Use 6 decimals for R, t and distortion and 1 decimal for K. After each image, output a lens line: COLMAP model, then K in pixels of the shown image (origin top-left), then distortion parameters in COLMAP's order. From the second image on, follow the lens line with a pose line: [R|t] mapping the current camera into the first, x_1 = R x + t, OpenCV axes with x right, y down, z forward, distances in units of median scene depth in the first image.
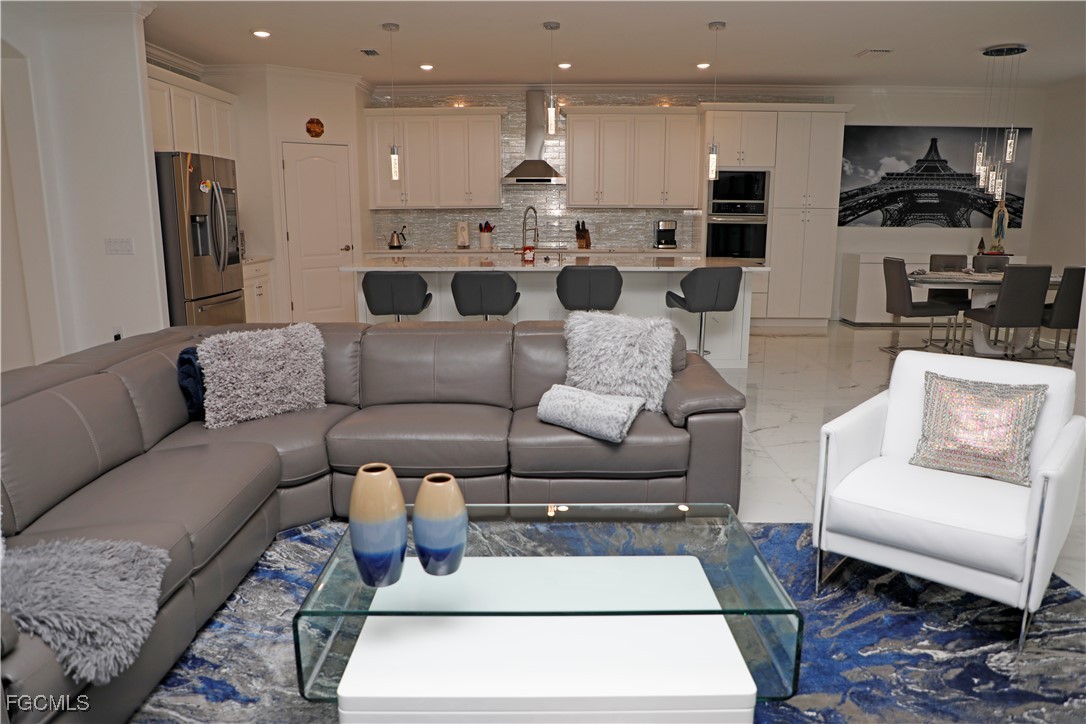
lens RADIAL K [[728.7, 0, 543.0], [0, 728.7, 362.0], [0, 0, 1]] dist [-0.082769, 0.046374]
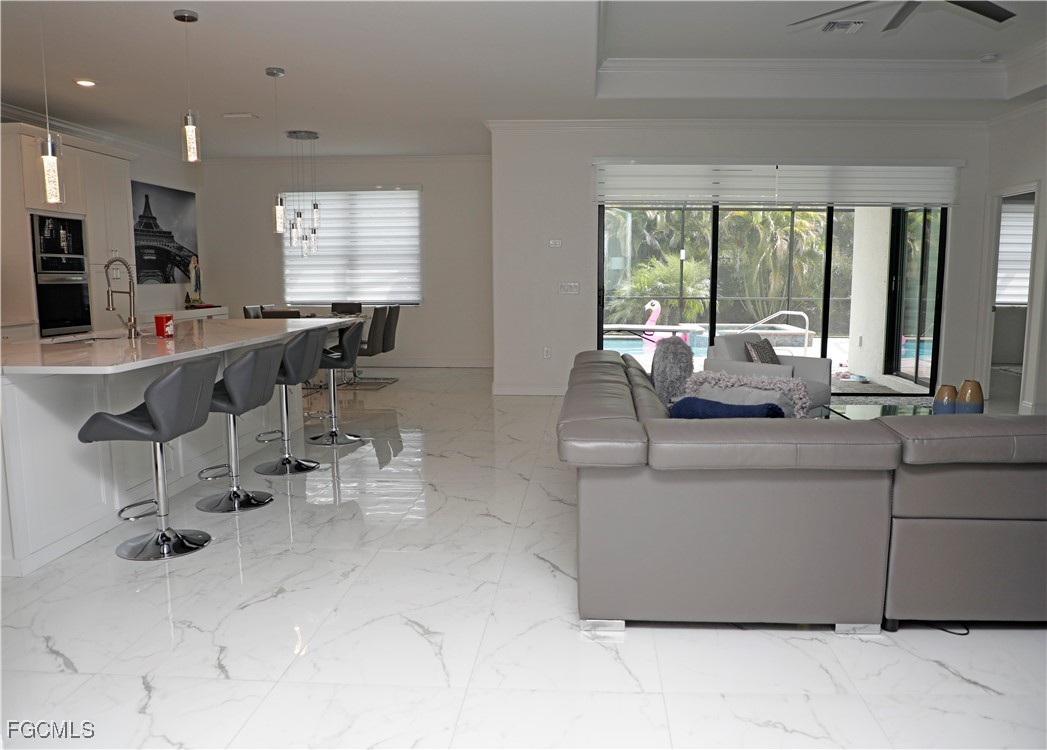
lens RADIAL K [[775.6, 0, 523.5], [0, 775.6, 375.0], [0, 0, 1]] dist [-0.029717, 0.004471]
pose [[0.076808, -0.128249, 0.988763, -0.501135], [0.203926, 0.972749, 0.110331, -0.080029], [-0.975969, 0.193160, 0.100868, 0.419849]]
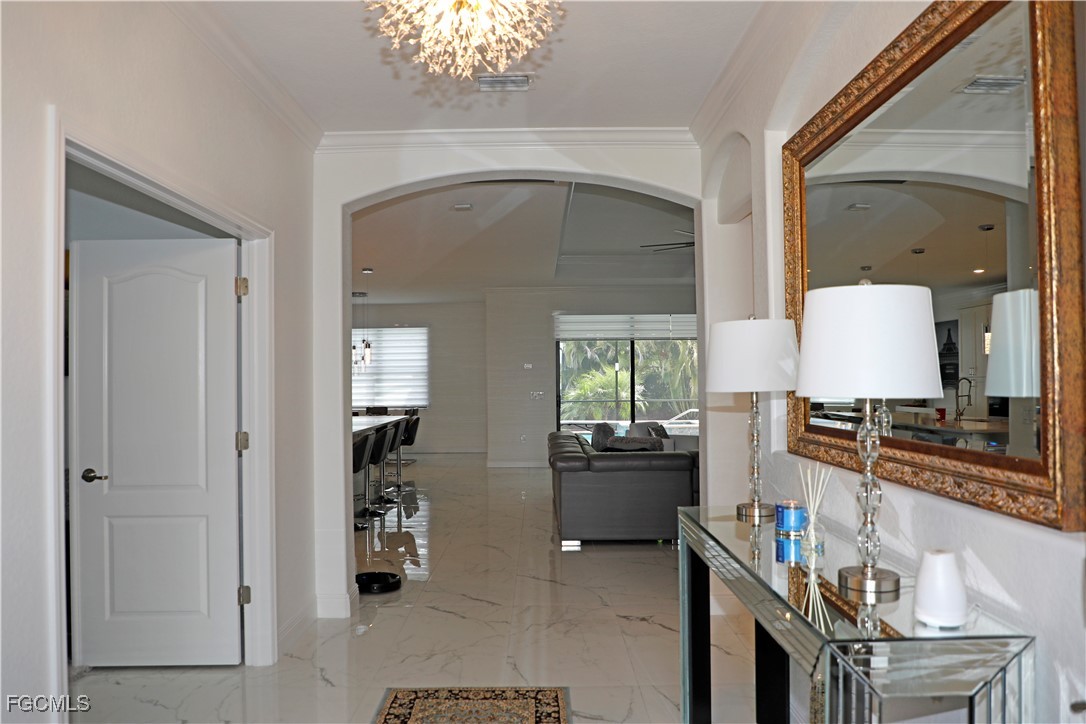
lens RADIAL K [[728.7, 0, 543.0], [0, 728.7, 362.0], [0, 0, 1]] dist [-0.082769, 0.046374]
pose [[-0.014453, 0.022814, 0.999635, -0.885177], [0.208767, 0.977775, -0.019296, -0.100706], [-0.977858, 0.208412, -0.018895, 0.441433]]
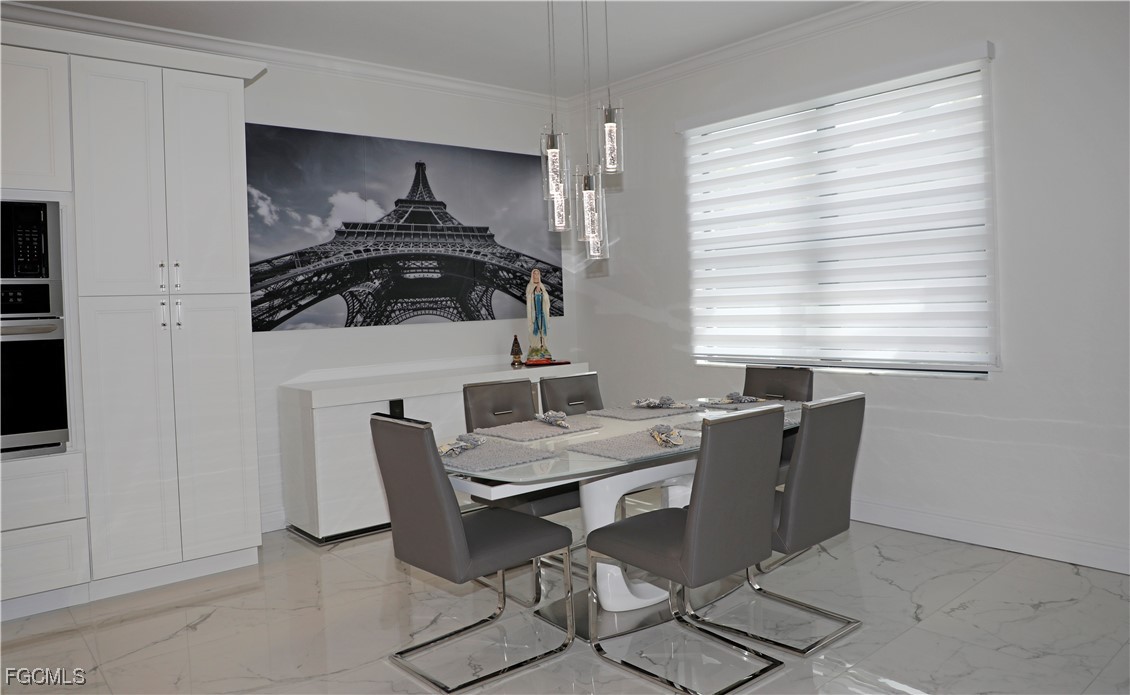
lens RADIAL K [[805.9, 0, 557.9], [0, 805.9, 310.7], [0, 0, 1]] dist [-0.043207, 0.001455]
pose [[0.759194, -0.033282, 0.650013, 0.222735], [0.163909, 0.976281, -0.141453, -0.097630], [-0.629888, 0.213933, 0.746642, 0.489480]]
